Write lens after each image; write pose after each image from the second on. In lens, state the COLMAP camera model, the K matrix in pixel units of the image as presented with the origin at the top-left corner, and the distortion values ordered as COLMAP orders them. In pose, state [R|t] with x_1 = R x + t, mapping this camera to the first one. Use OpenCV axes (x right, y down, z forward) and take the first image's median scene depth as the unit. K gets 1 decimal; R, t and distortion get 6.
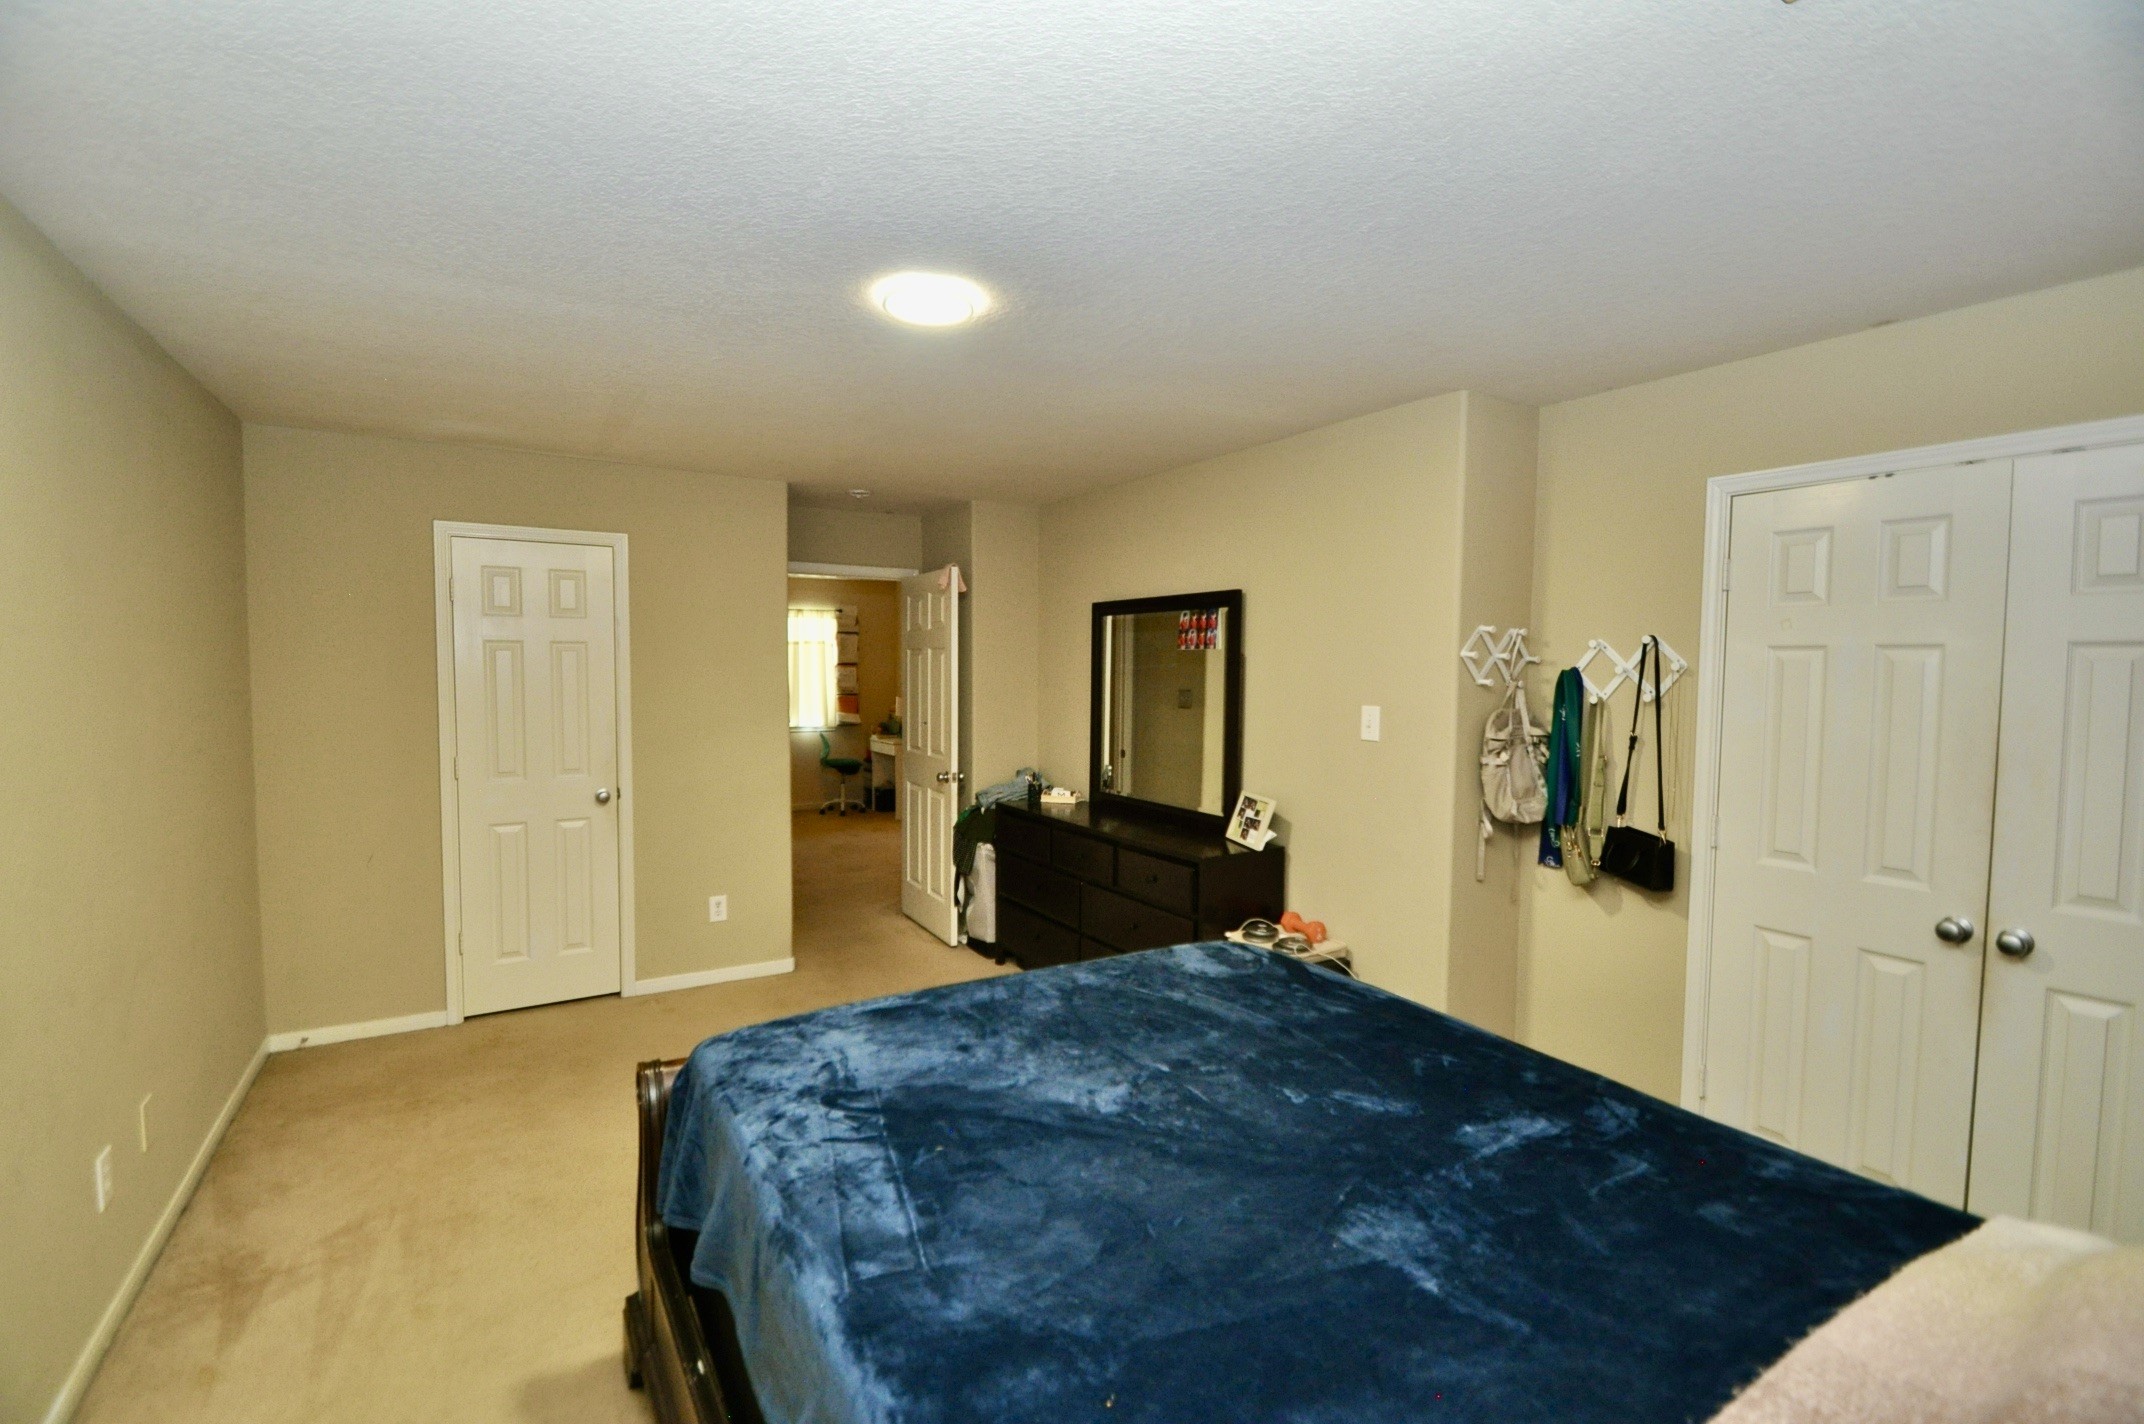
lens RADIAL K [[935.5, 0, 1079.2], [0, 935.5, 701.6], [0, 0, 1]] dist [0.005651, -0.011338]
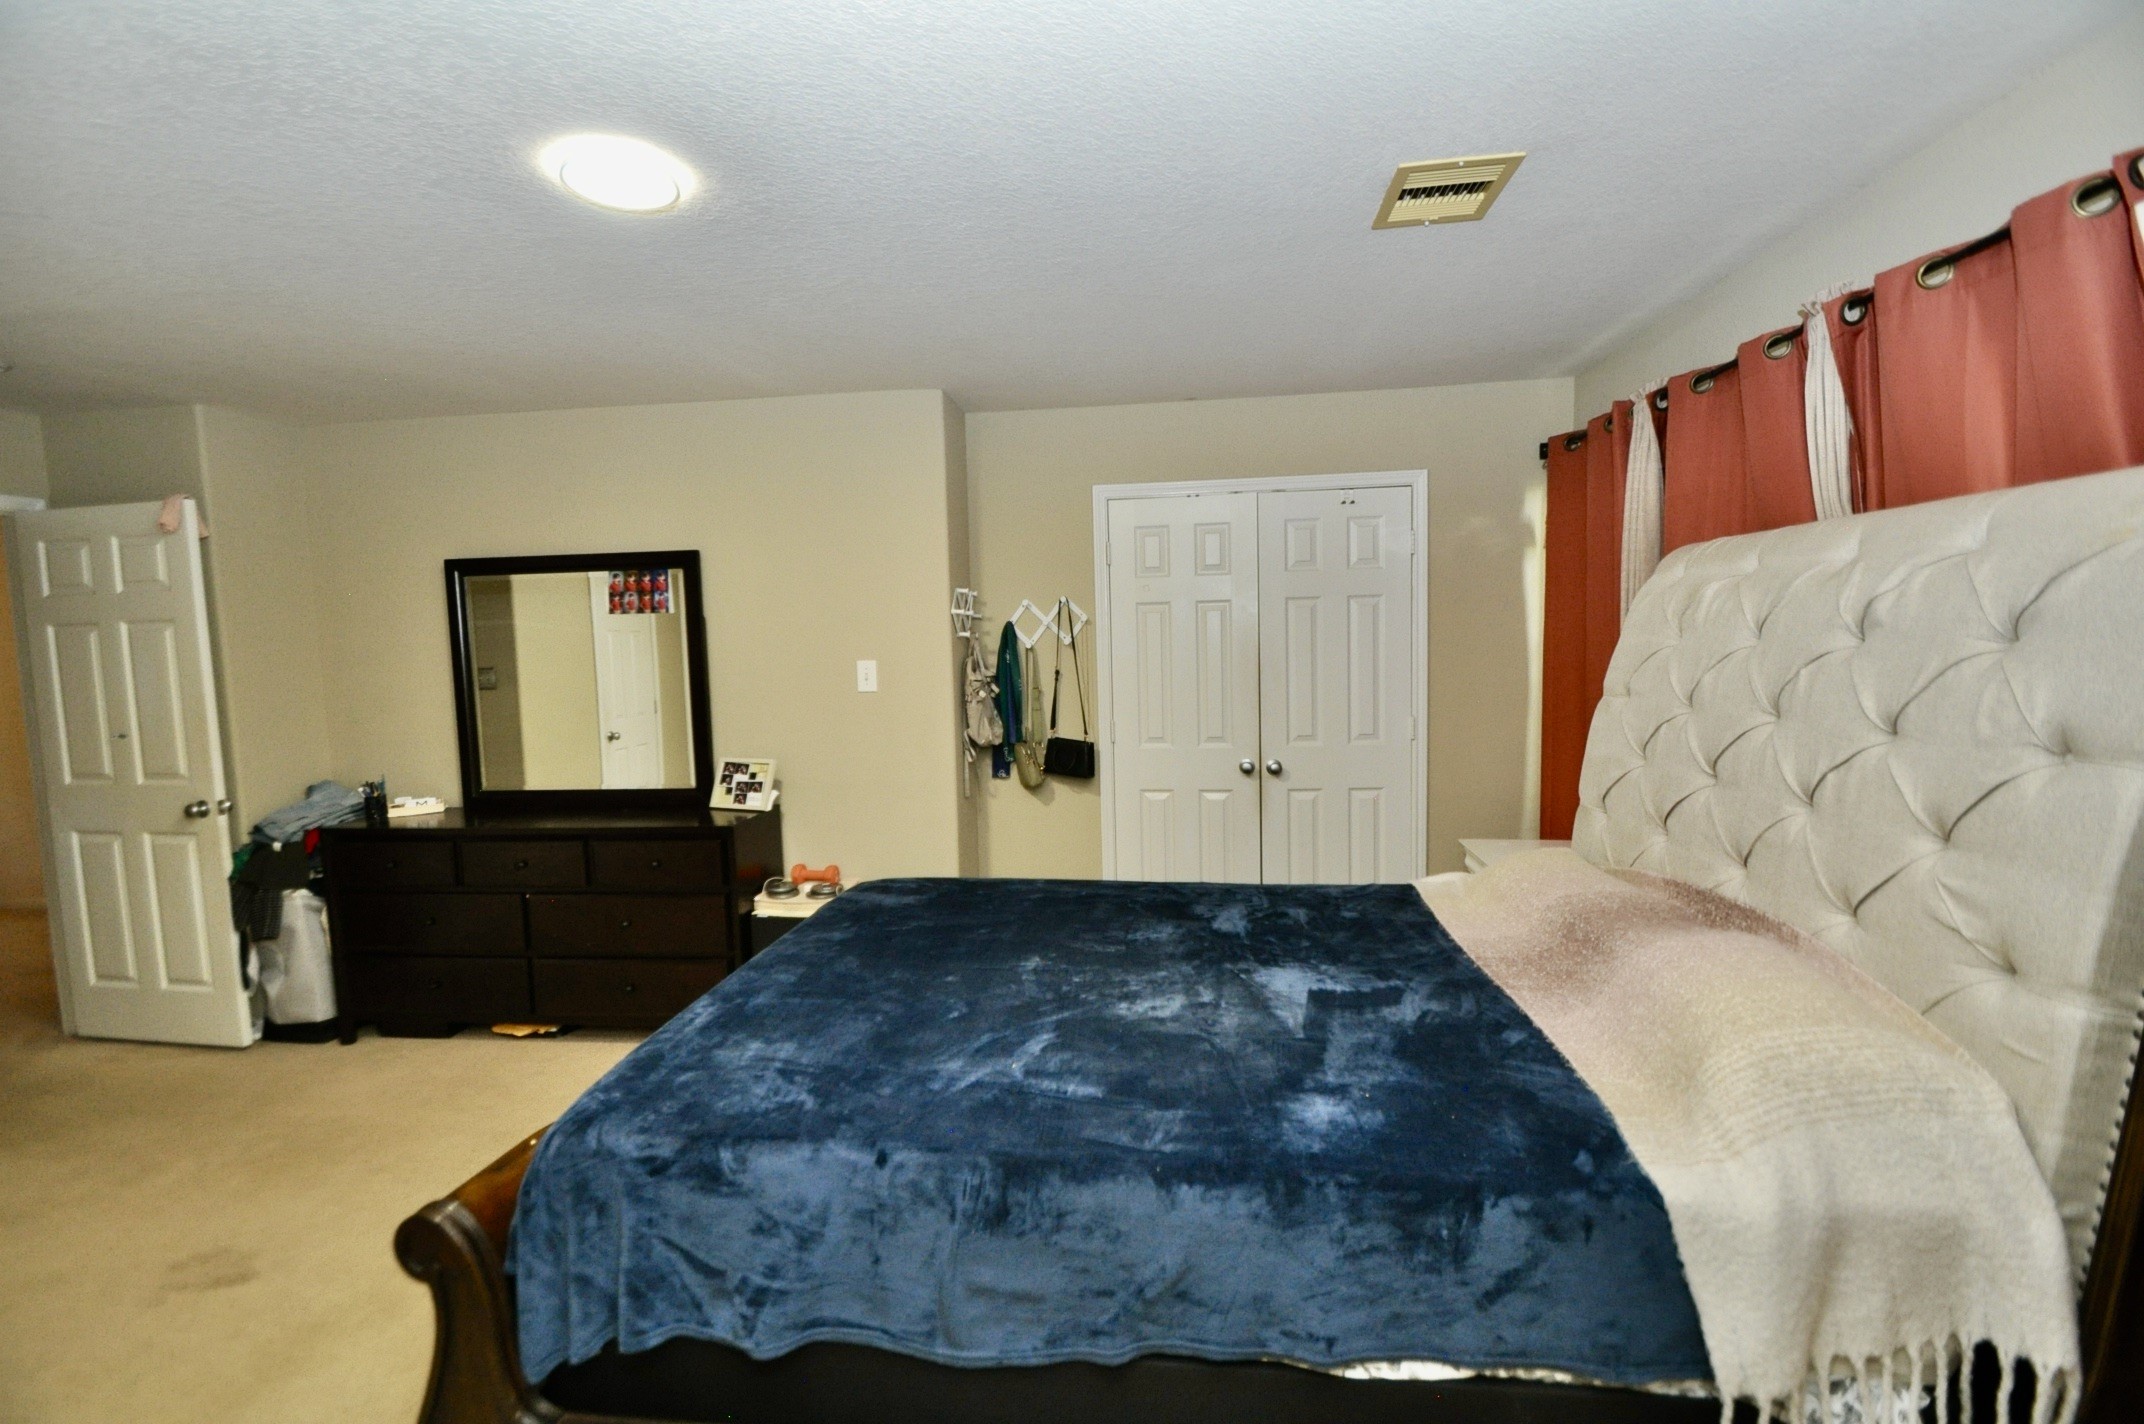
lens RADIAL K [[935.5, 0, 1083.7], [0, 935.5, 710.8], [0, 0, 1]] dist [0.005651, -0.011338]
pose [[0.616528, -0.096221, 0.781431, -0.387084], [0.059870, 0.995360, 0.075327, -0.004922], [-0.785053, 0.000343, 0.619428, 0.106531]]
